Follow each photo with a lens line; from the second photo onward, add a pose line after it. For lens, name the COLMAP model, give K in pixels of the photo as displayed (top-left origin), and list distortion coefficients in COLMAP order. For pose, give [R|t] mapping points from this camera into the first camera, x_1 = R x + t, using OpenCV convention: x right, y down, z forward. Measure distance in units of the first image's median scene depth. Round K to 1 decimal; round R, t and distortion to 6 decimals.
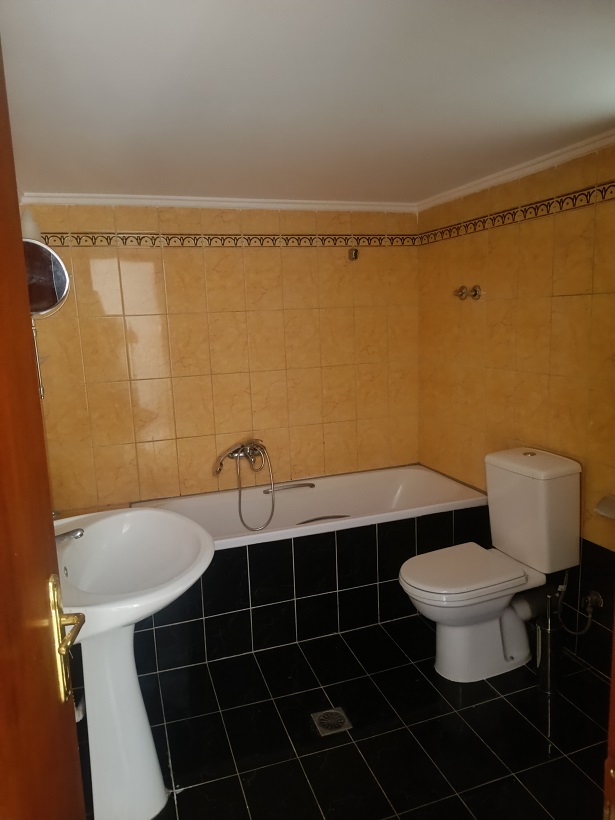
lens RADIAL K [[564.6, 0, 306.4], [0, 564.6, 406.8], [0, 0, 1]] dist [0.040228, -0.056403]
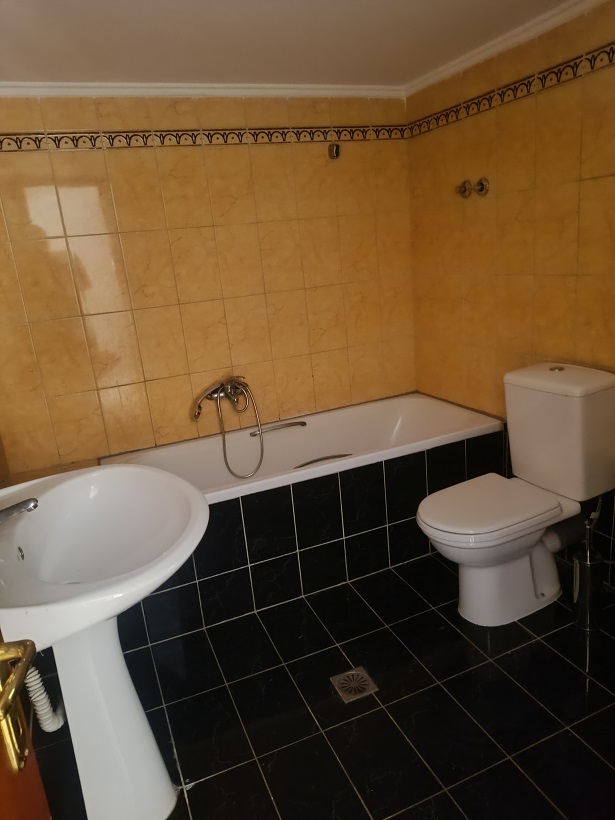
lens RADIAL K [[564.6, 0, 306.4], [0, 564.6, 406.8], [0, 0, 1]] dist [0.040228, -0.056403]
pose [[0.996046, -0.070880, 0.053549, -0.033966], [0.064750, 0.991972, 0.108627, 0.017285], [-0.060819, -0.104730, 0.992639, 0.125663]]
